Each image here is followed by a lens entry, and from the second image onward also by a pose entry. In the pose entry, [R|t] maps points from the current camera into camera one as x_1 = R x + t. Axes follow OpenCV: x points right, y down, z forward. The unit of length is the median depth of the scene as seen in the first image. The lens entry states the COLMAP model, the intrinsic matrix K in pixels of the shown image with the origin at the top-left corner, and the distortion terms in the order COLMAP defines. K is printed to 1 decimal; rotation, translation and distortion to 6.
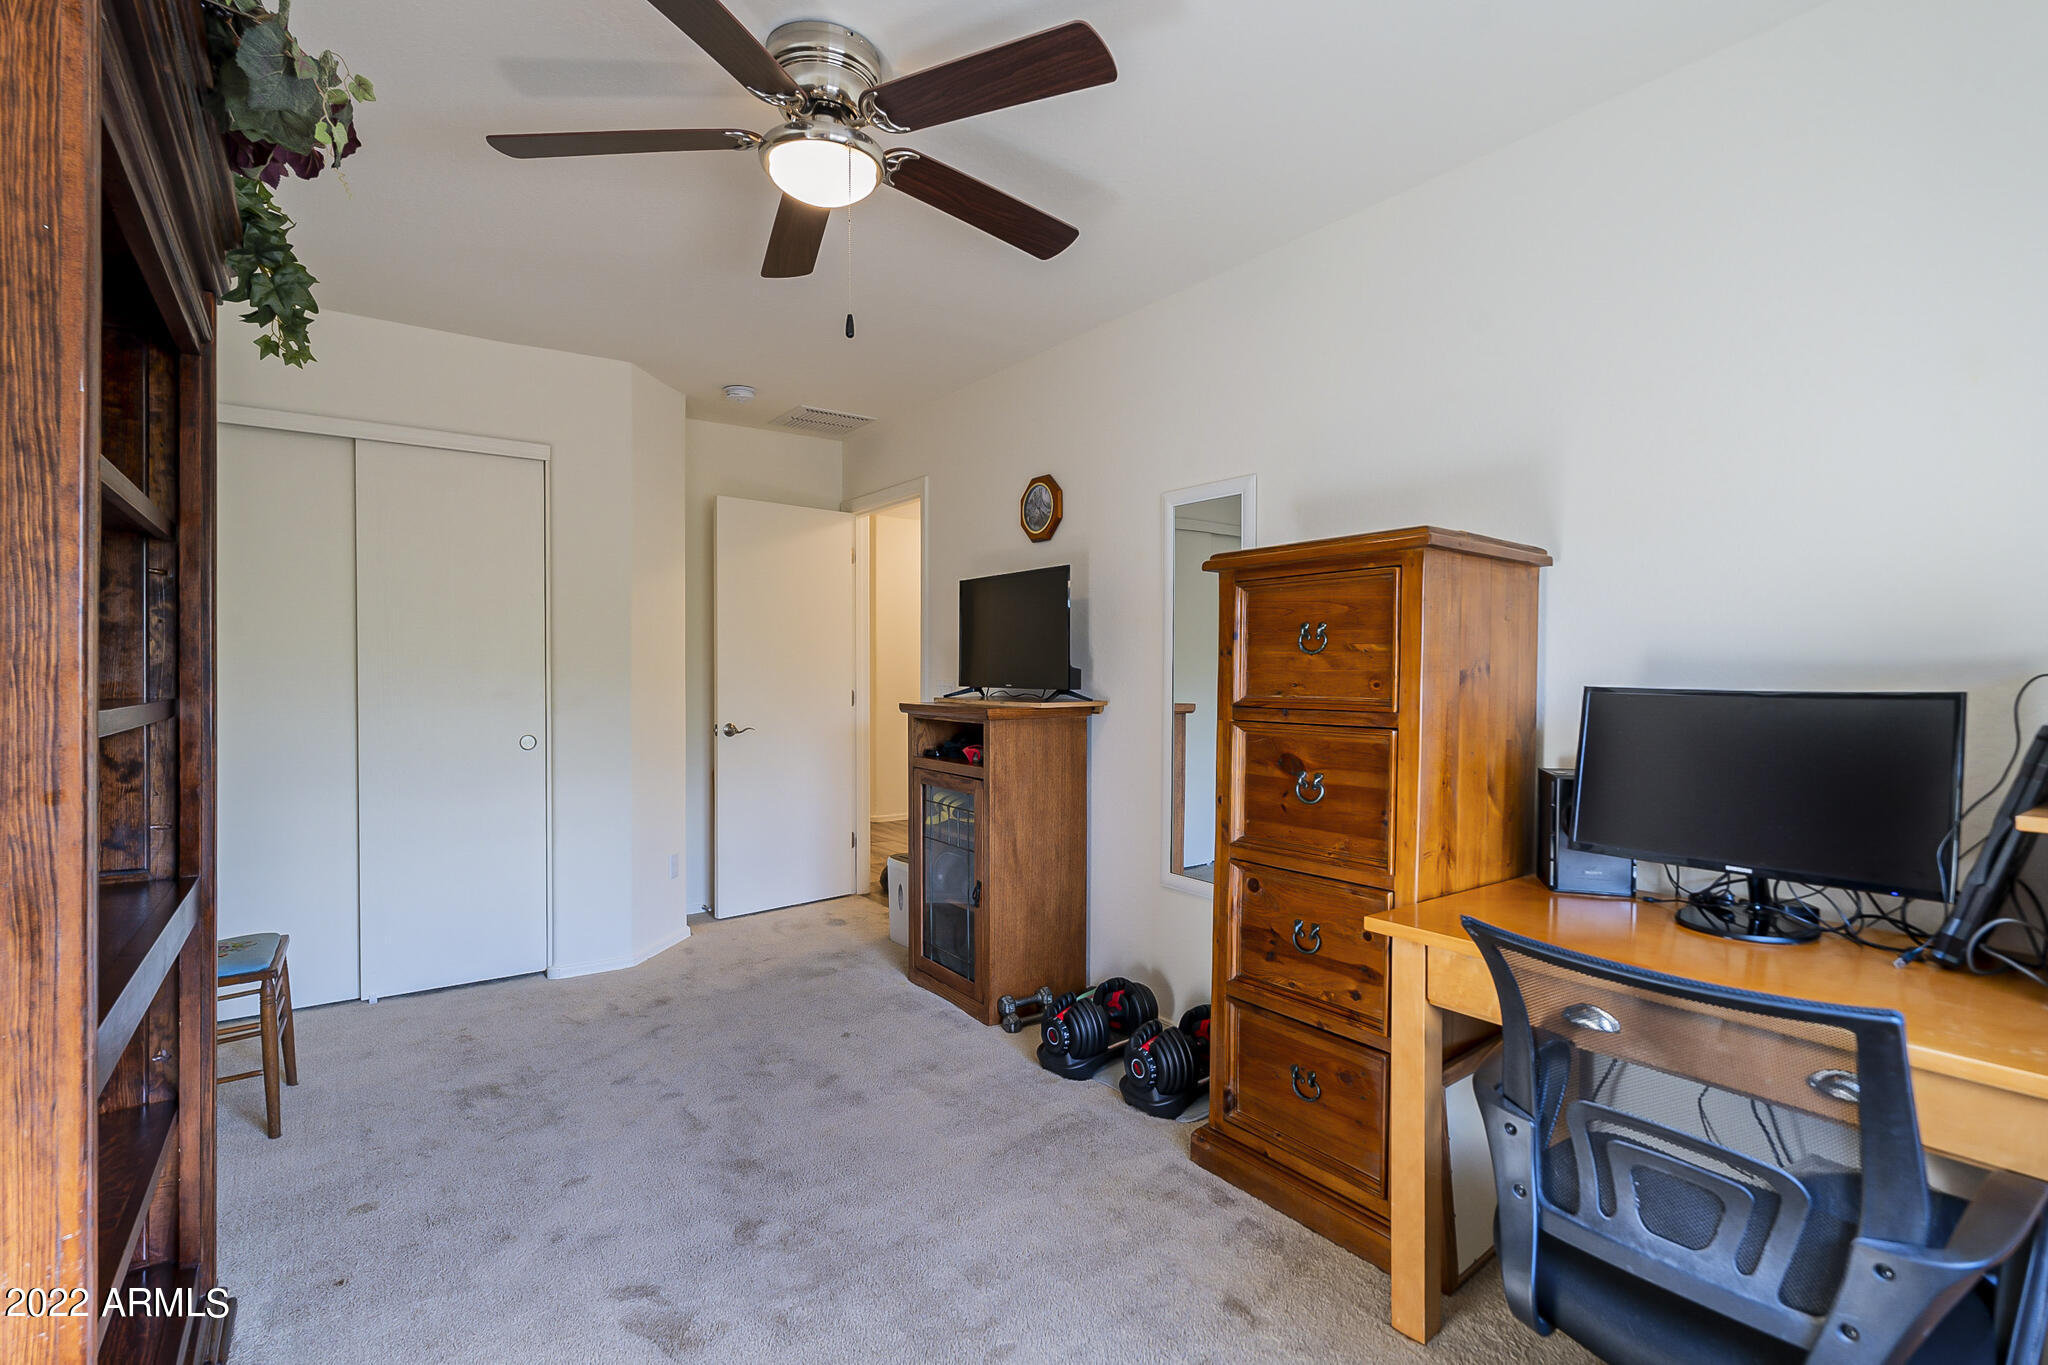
lens RADIAL K [[946.8, 0, 1021.3], [0, 946.8, 682.9], [0, 0, 1]] dist [0.001872, -0.001030]
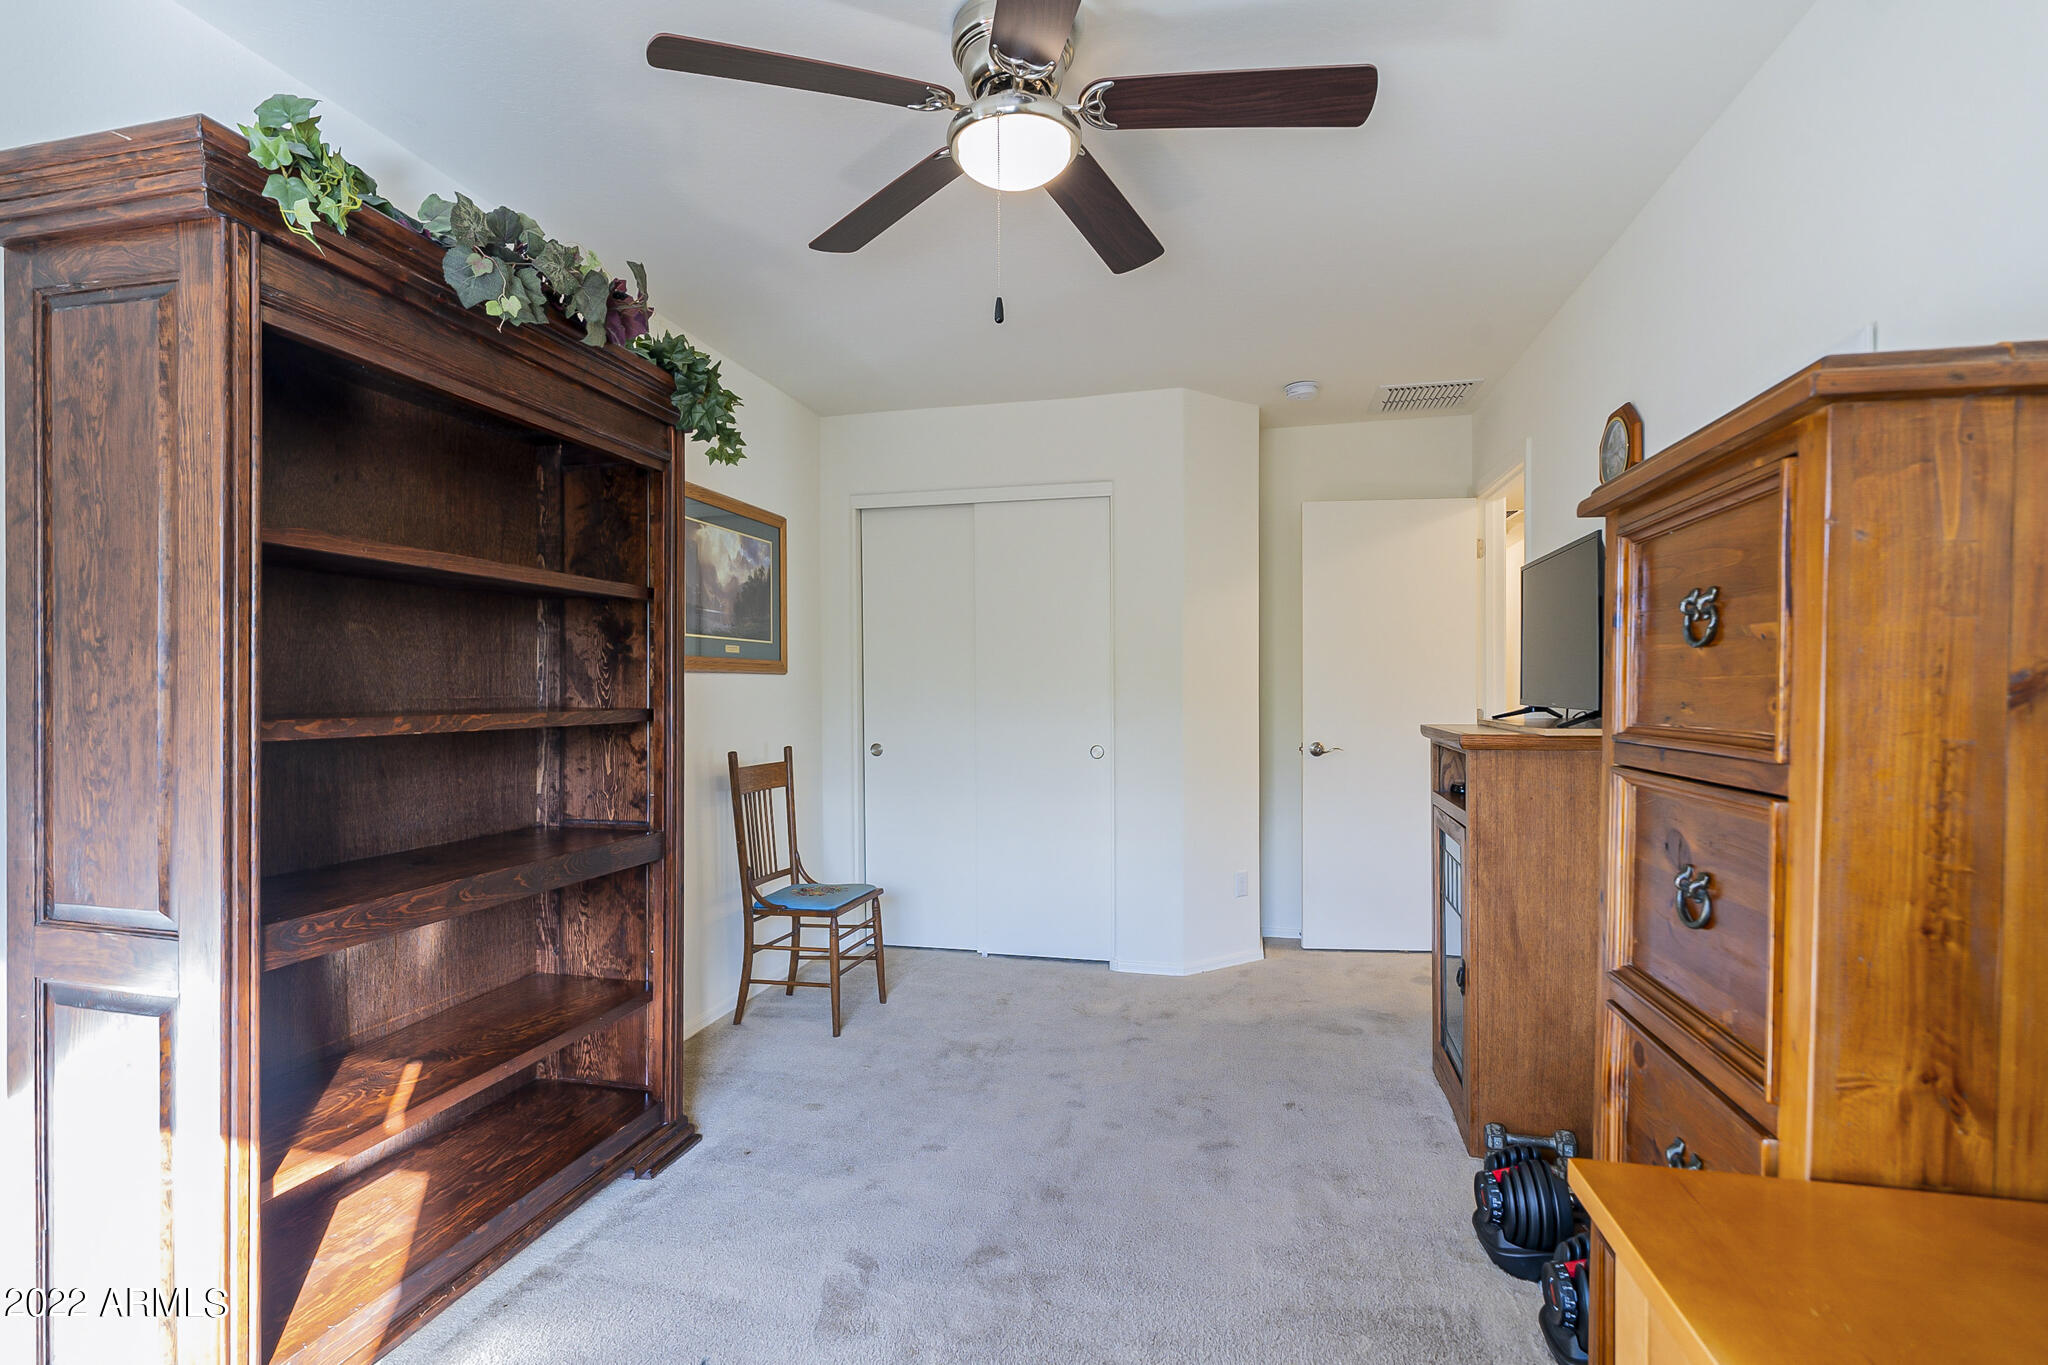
lens RADIAL K [[946.8, 0, 1030.3], [0, 946.8, 693.8], [0, 0, 1]] dist [0.001872, -0.001030]
pose [[0.660399, -0.001998, -0.750912, 0.346138], [-0.002021, 0.999988, -0.004439, -0.000855], [0.750912, 0.004449, 0.660387, 0.274646]]
